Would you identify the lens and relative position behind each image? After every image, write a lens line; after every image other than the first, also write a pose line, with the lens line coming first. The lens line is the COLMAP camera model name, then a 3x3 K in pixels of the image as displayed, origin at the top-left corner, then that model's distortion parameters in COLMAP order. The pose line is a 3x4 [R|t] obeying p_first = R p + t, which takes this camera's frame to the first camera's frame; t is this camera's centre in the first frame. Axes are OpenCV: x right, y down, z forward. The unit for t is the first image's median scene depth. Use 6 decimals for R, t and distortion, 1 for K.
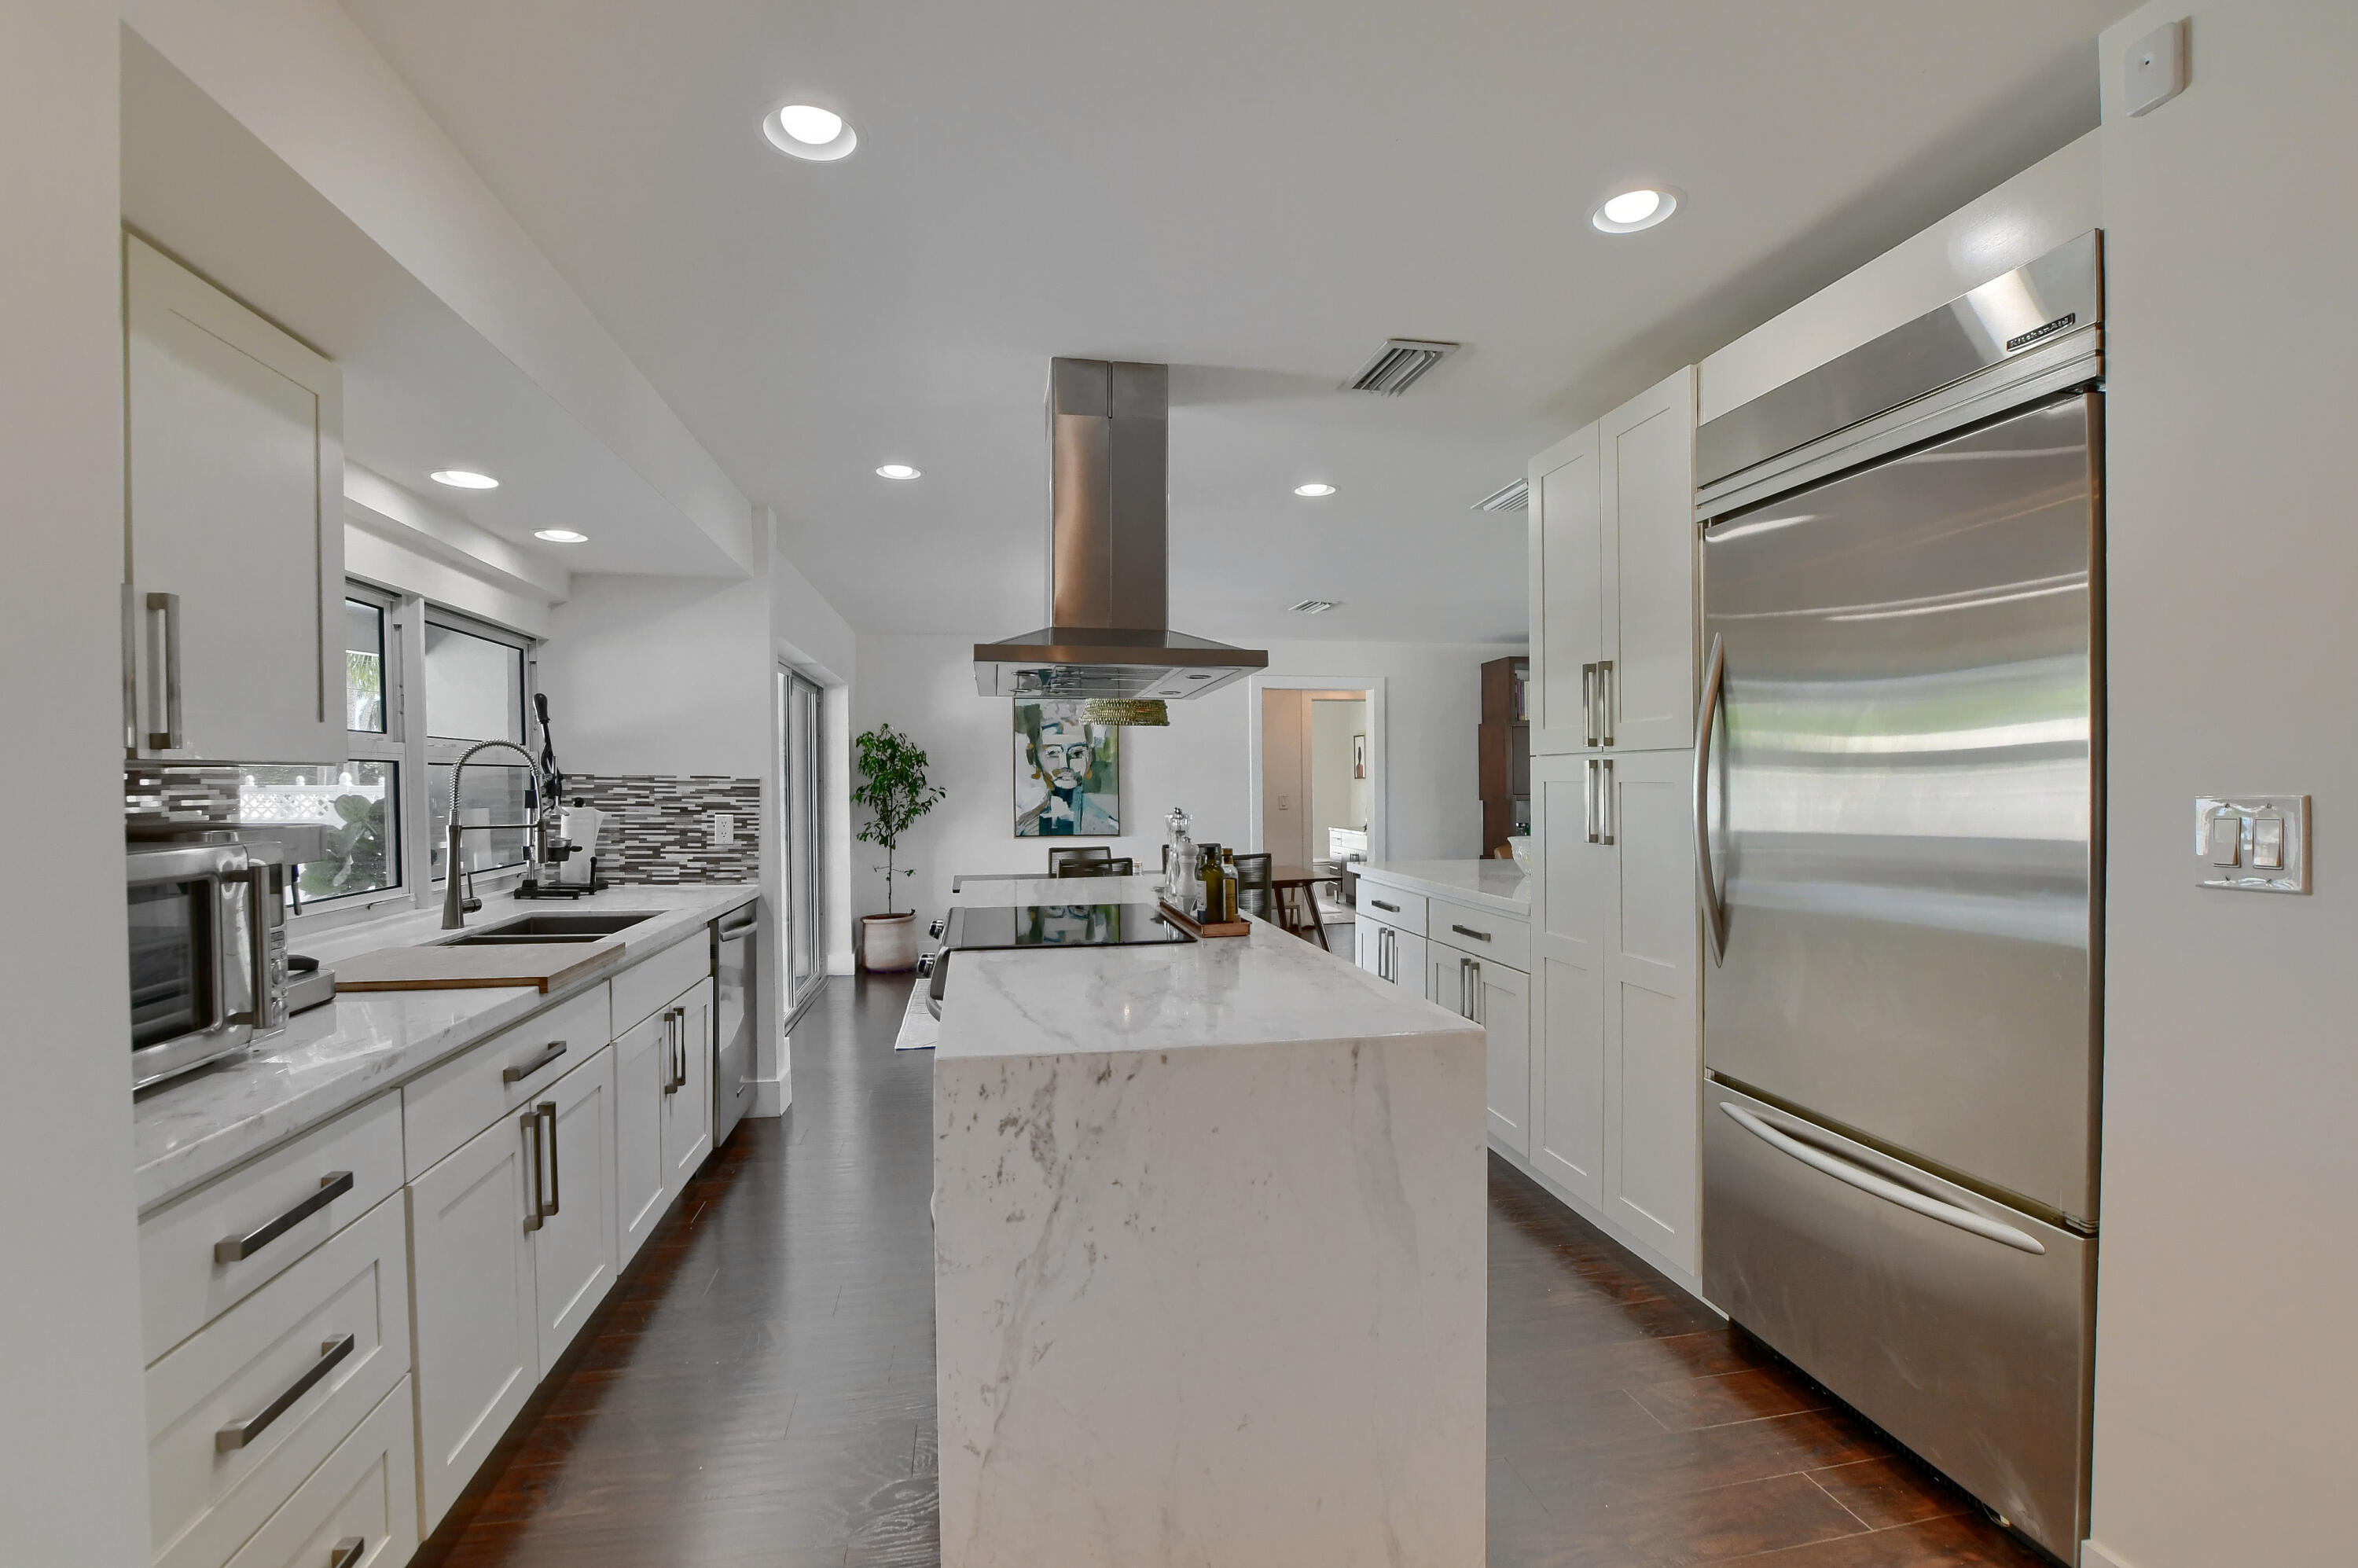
lens RADIAL K [[1038.3, 0, 1172.7], [0, 1038.3, 790.2], [0, 0, 1]] dist [-0.034209, 0.005827]
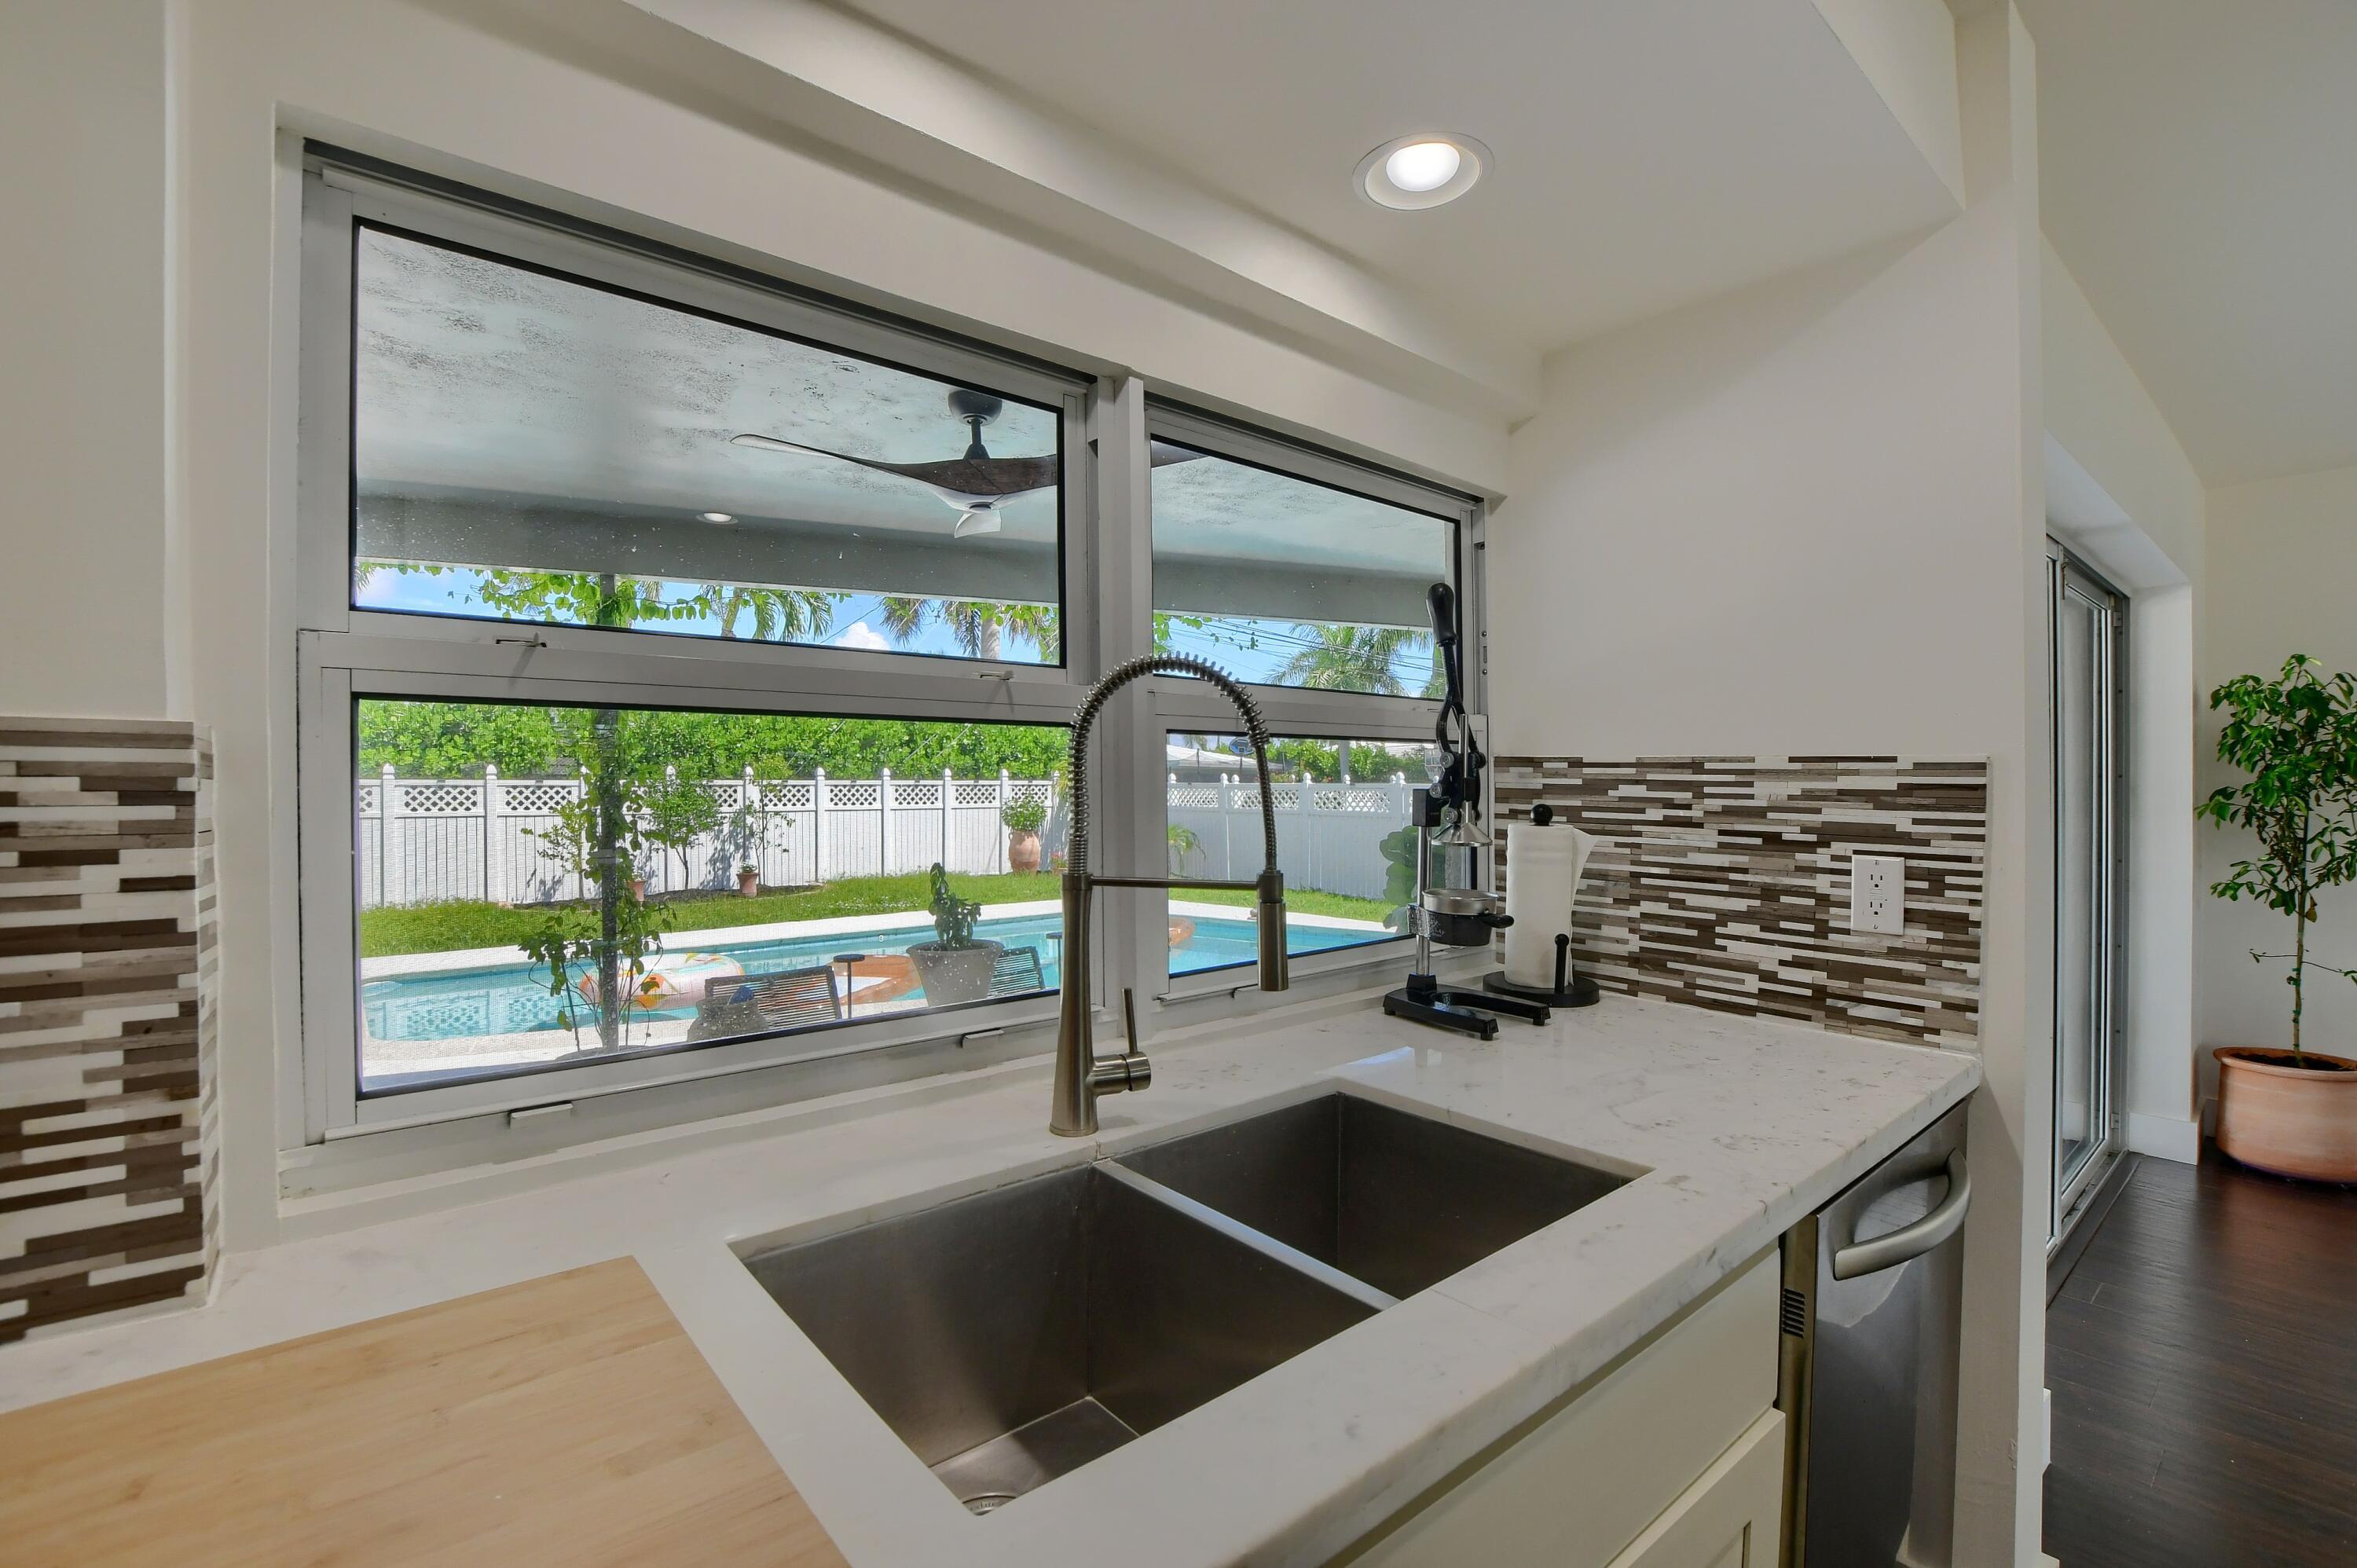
lens RADIAL K [[1037.8, 0, 1172.2], [0, 1037.8, 790.2], [0, 0, 1]] dist [-0.034209, 0.005827]
pose [[0.492765, 0.008462, -0.870121, -0.234150], [-0.008947, 0.999949, 0.004658, -0.000319], [0.870116, 0.005489, 0.492816, 0.586258]]
